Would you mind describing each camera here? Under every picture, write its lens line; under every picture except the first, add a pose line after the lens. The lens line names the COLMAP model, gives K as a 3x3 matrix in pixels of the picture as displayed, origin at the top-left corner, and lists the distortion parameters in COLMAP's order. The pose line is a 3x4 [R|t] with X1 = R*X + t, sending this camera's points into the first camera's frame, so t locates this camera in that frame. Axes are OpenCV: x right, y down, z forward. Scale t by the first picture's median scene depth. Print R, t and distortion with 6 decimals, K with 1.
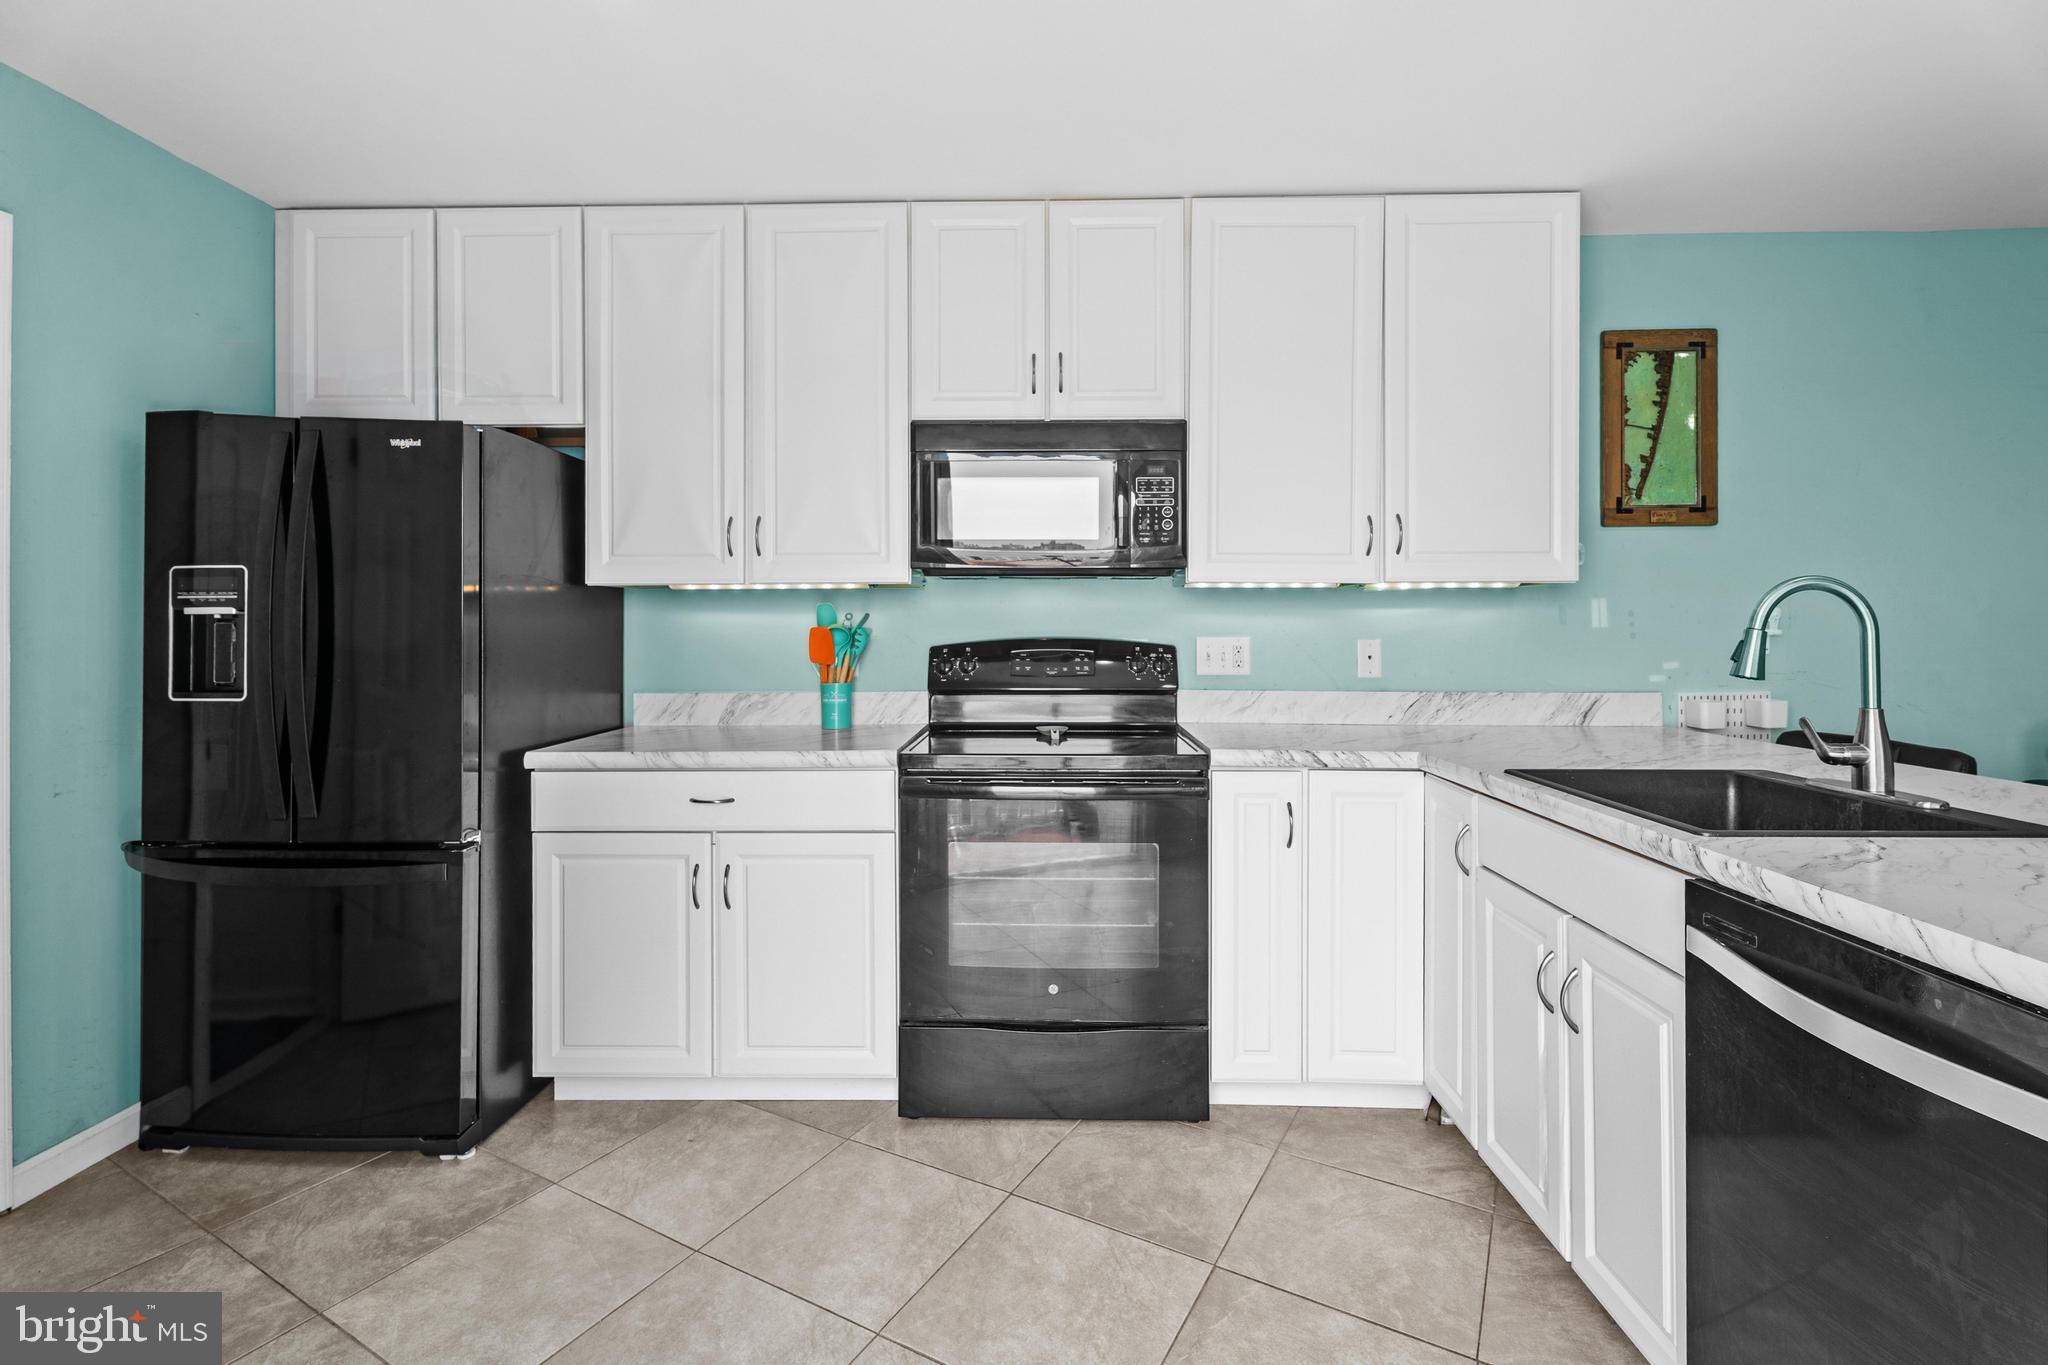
lens RADIAL K [[929.1, 0, 1027.4], [0, 929.1, 628.1], [0, 0, 1]] dist [0.004945, -0.002489]
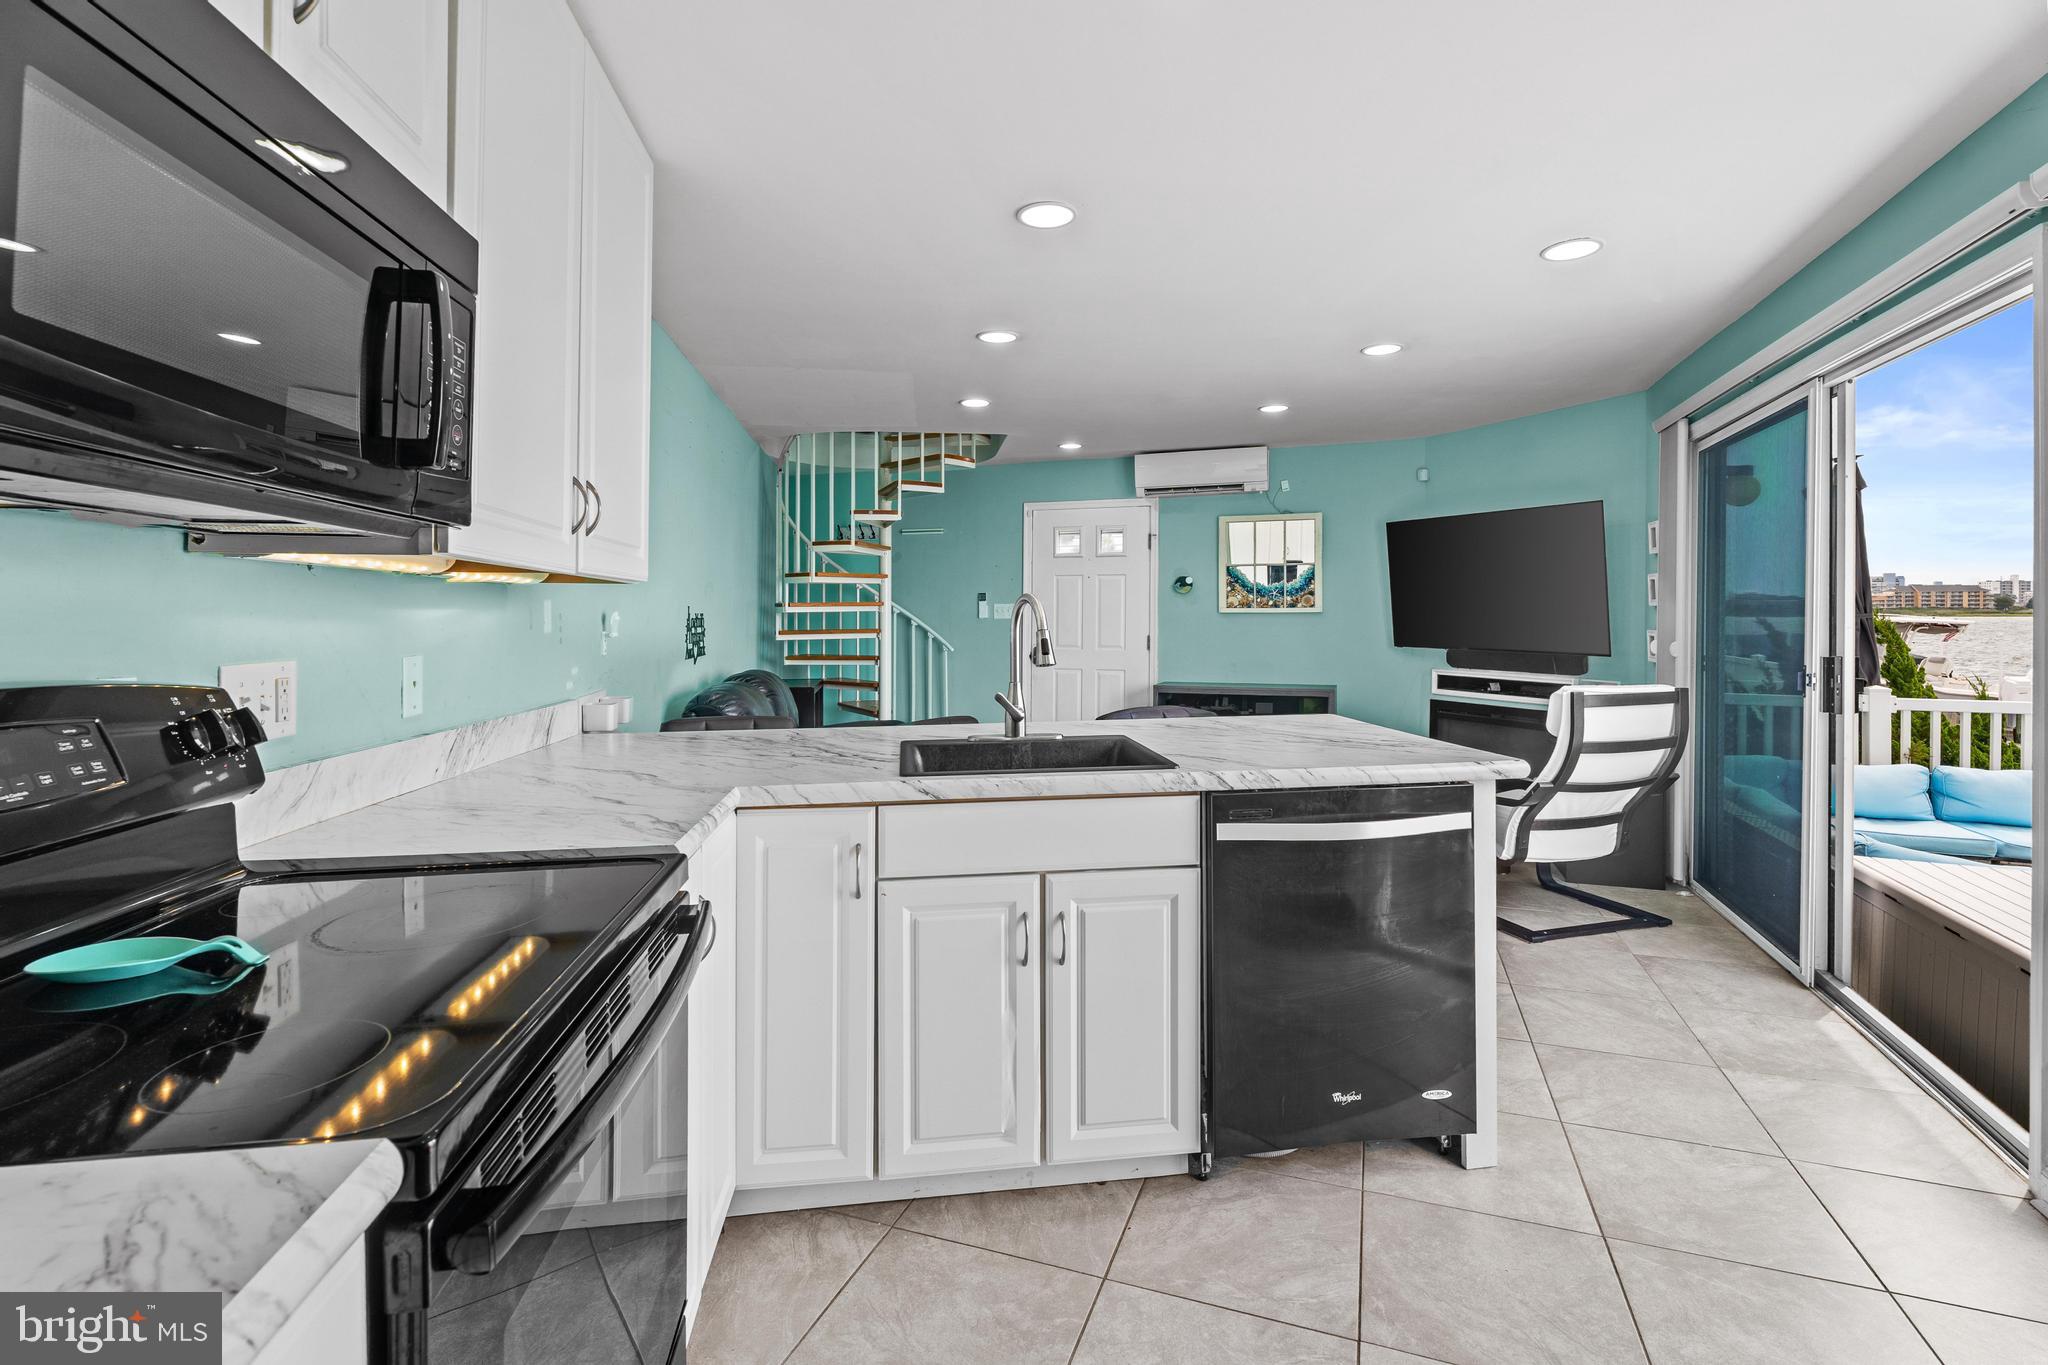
lens RADIAL K [[929.1, 0, 1021.0], [0, 929.1, 609.0], [0, 0, 1]] dist [0.004945, -0.002489]
pose [[-0.159099, 0.011537, 0.987195, -0.426728], [0.007061, 0.999919, -0.010548, -0.013581], [-0.987237, 0.005292, -0.159168, 0.861345]]
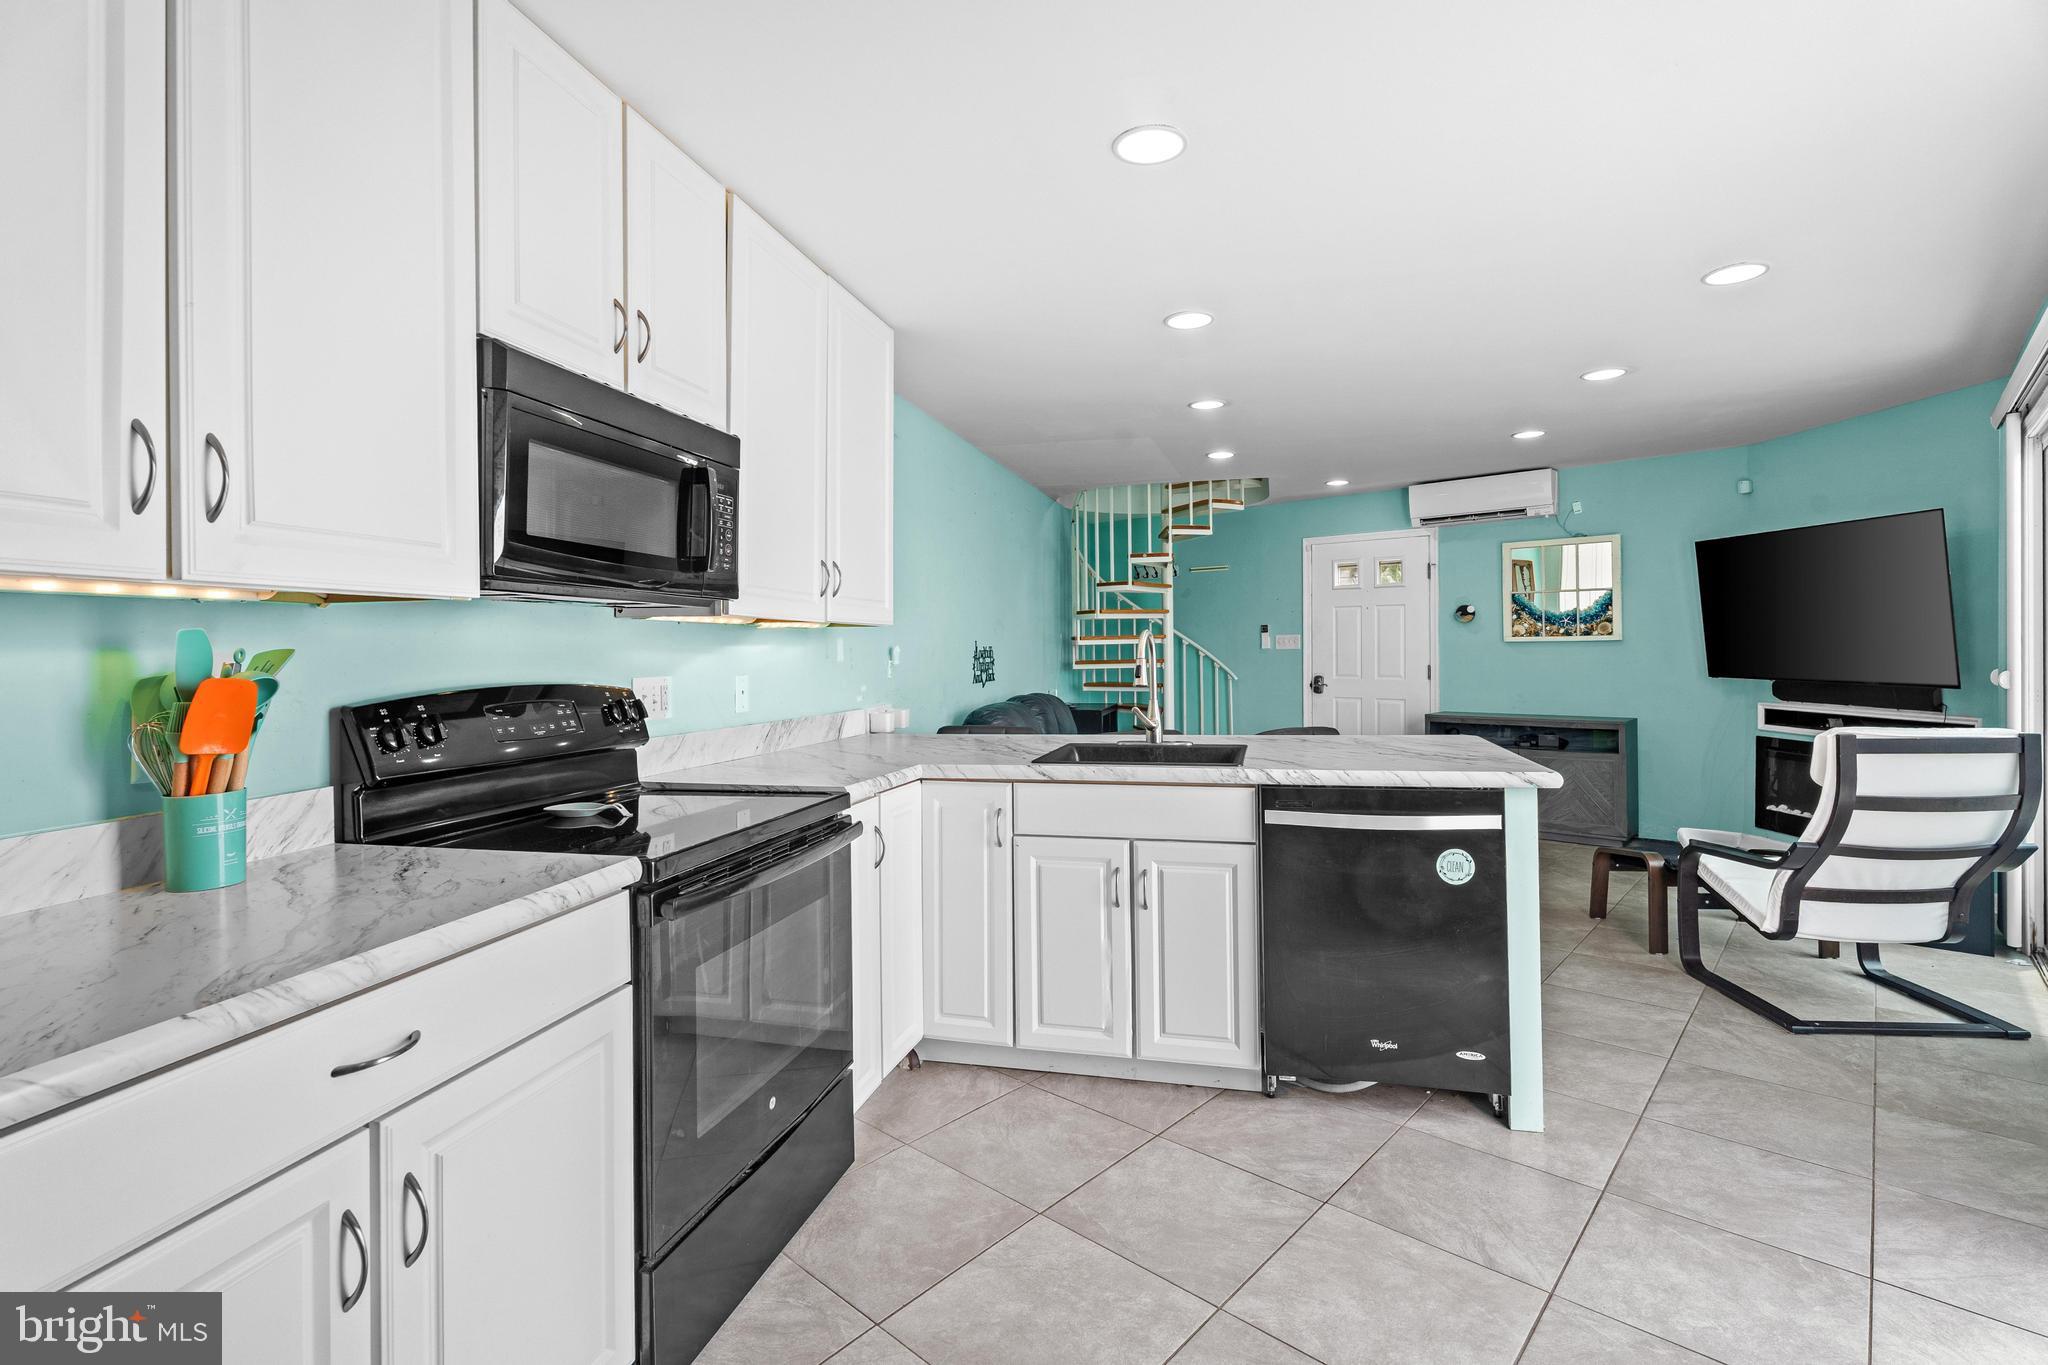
lens RADIAL K [[929.1, 0, 1035.4], [0, 929.1, 640.8], [0, 0, 1]] dist [0.004945, -0.002489]
pose [[0.213070, 0.010693, 0.976978, -0.725062], [0.012467, 0.999829, -0.013662, -0.009813], [-0.976957, 0.015091, 0.212900, 0.577344]]
